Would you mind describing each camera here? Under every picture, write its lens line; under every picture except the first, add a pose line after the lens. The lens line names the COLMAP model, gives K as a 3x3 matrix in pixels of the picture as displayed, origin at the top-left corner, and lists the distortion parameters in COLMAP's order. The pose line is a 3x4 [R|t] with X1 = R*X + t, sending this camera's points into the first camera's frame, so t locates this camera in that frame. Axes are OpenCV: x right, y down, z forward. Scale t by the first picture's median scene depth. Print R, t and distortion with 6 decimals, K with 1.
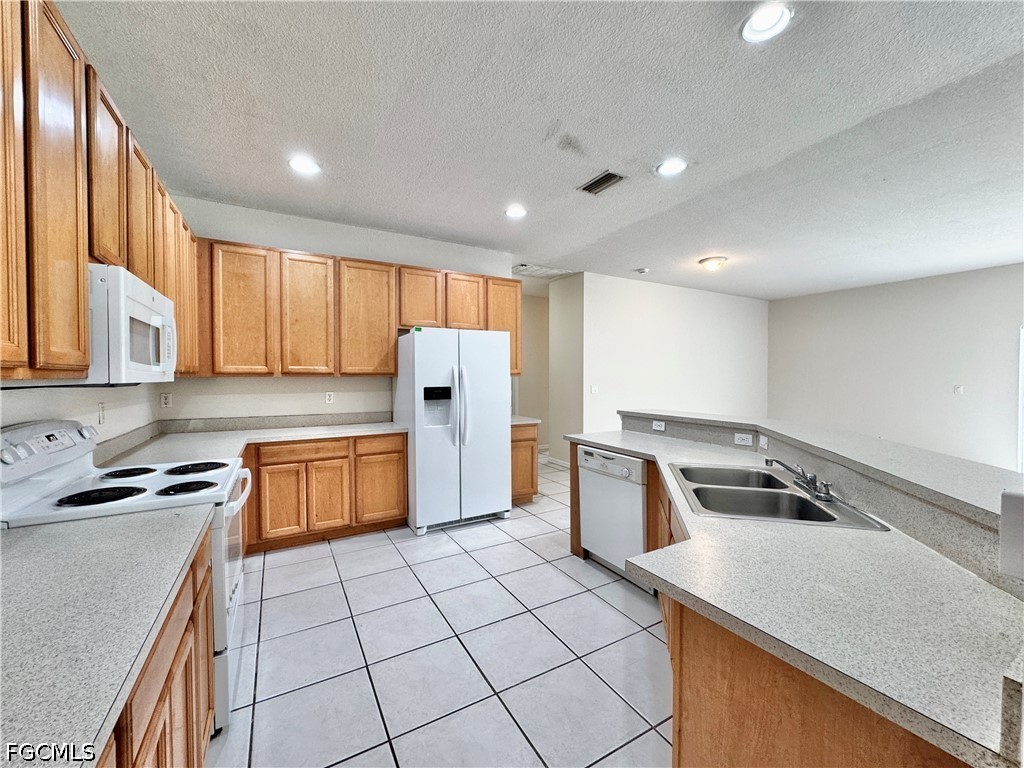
lens RADIAL K [[409.4, 0, 507.4], [0, 409.4, 381.8], [0, 0, 1]] dist [-0.004444, 0.000560]
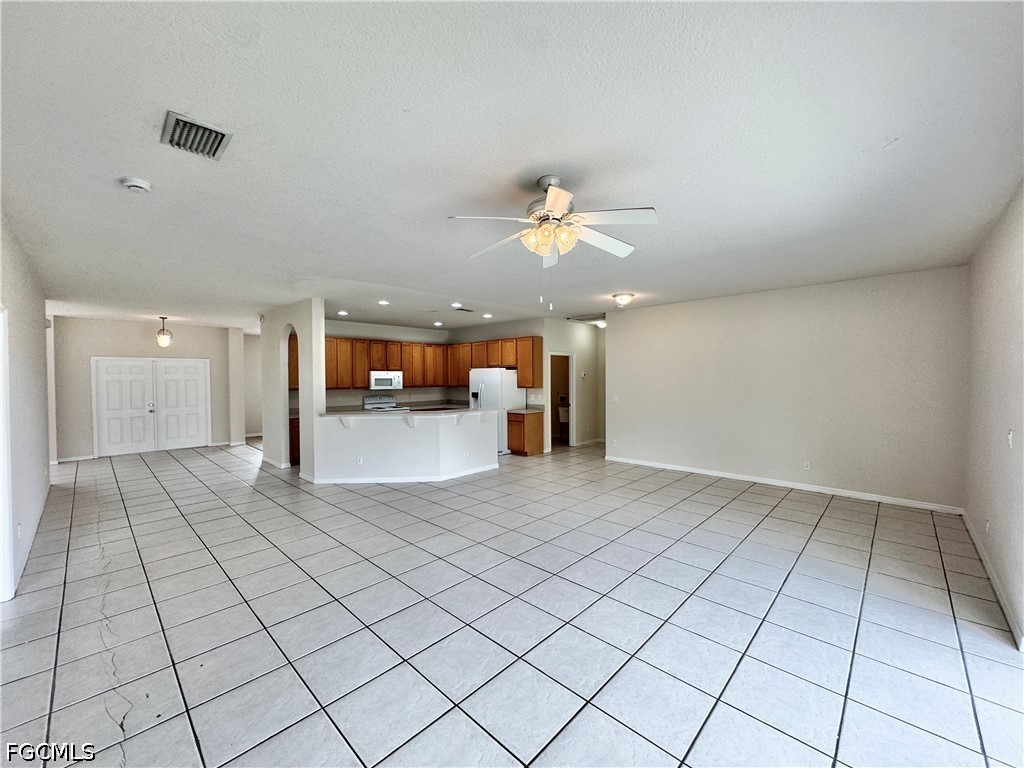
lens RADIAL K [[409.4, 0, 508.6], [0, 409.4, 379.1], [0, 0, 1]] dist [-0.004444, 0.000560]
pose [[0.296785, 0.000553, -0.954944, 2.298465], [-0.006007, 0.999981, -0.001288, -0.067358], [0.954925, 0.006119, 0.296783, 0.465400]]
